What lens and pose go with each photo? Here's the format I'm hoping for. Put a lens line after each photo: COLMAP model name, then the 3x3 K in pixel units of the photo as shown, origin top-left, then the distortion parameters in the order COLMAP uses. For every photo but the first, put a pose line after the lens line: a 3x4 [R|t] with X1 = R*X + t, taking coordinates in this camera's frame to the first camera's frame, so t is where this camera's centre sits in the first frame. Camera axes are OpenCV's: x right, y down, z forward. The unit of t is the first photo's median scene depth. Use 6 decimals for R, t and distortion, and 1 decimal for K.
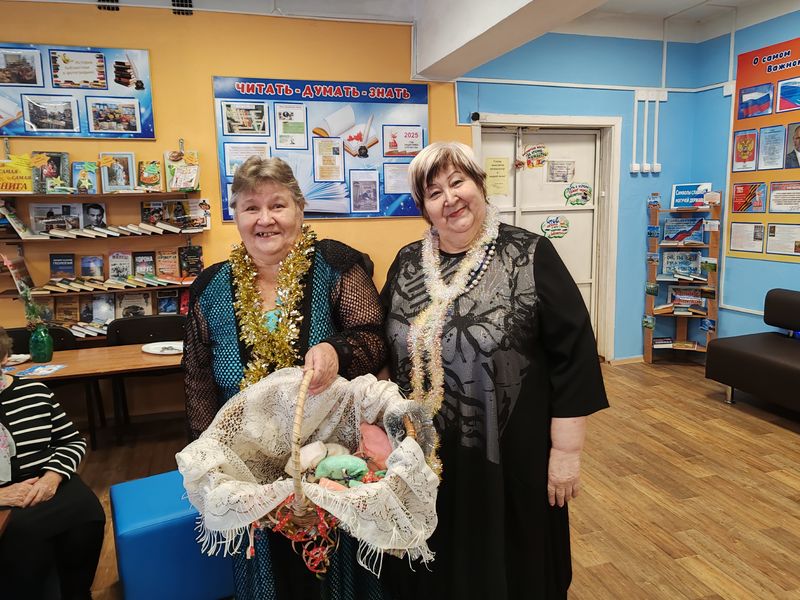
lens RADIAL K [[608.7, 0, 397.7], [0, 608.7, 302.3], [0, 0, 1]] dist [0.036145, -0.030249]
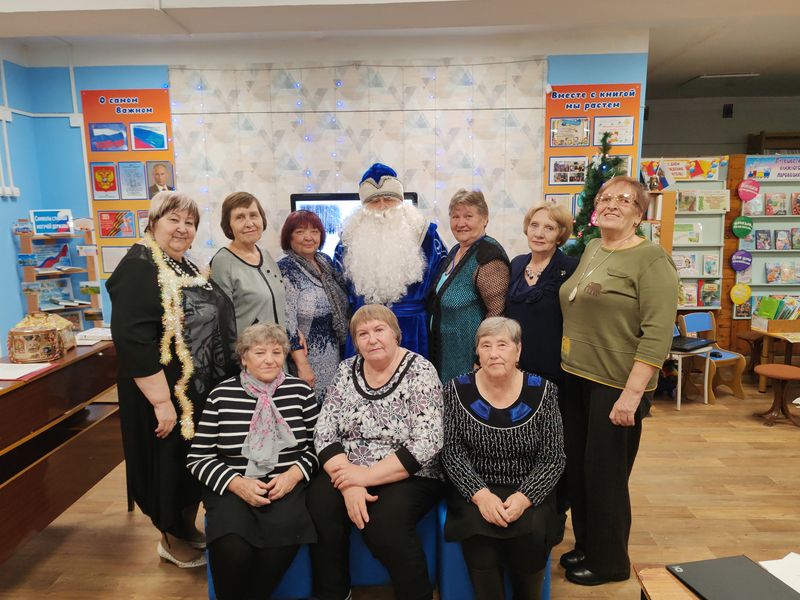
lens RADIAL K [[611.4, 0, 400.1], [0, 611.4, 304.8], [0, 0, 1]] dist [0.028404, -0.021300]
pose [[0.321194, -0.131137, 0.937890, -0.335845], [0.162331, 0.983332, 0.081898, -0.038215], [-0.932997, 0.125944, 0.337128, 0.185086]]
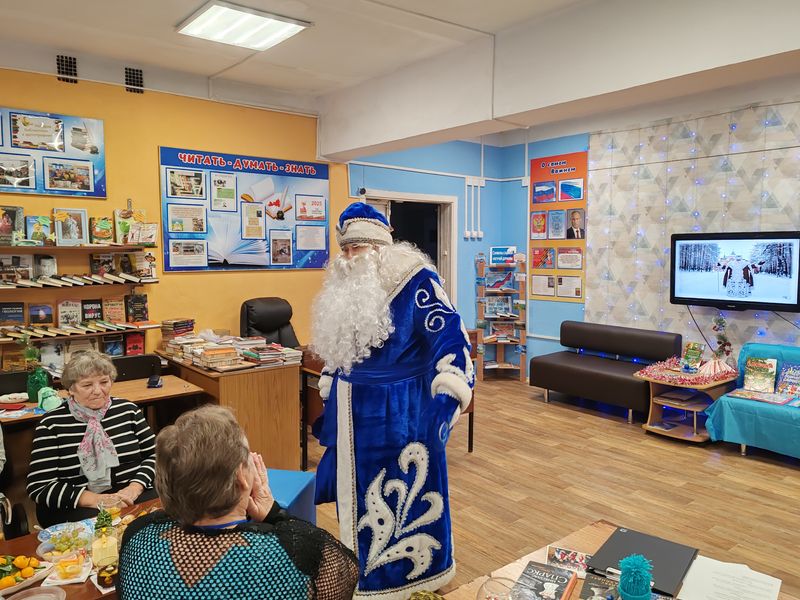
lens RADIAL K [[608.7, 0, 397.6], [0, 608.7, 302.6], [0, 0, 1]] dist [0.036145, -0.030249]
pose [[0.925039, -0.013031, 0.379650, -0.297033], [0.043752, 0.996415, -0.072405, 0.021837], [-0.377345, 0.083588, 0.922293, -0.179692]]
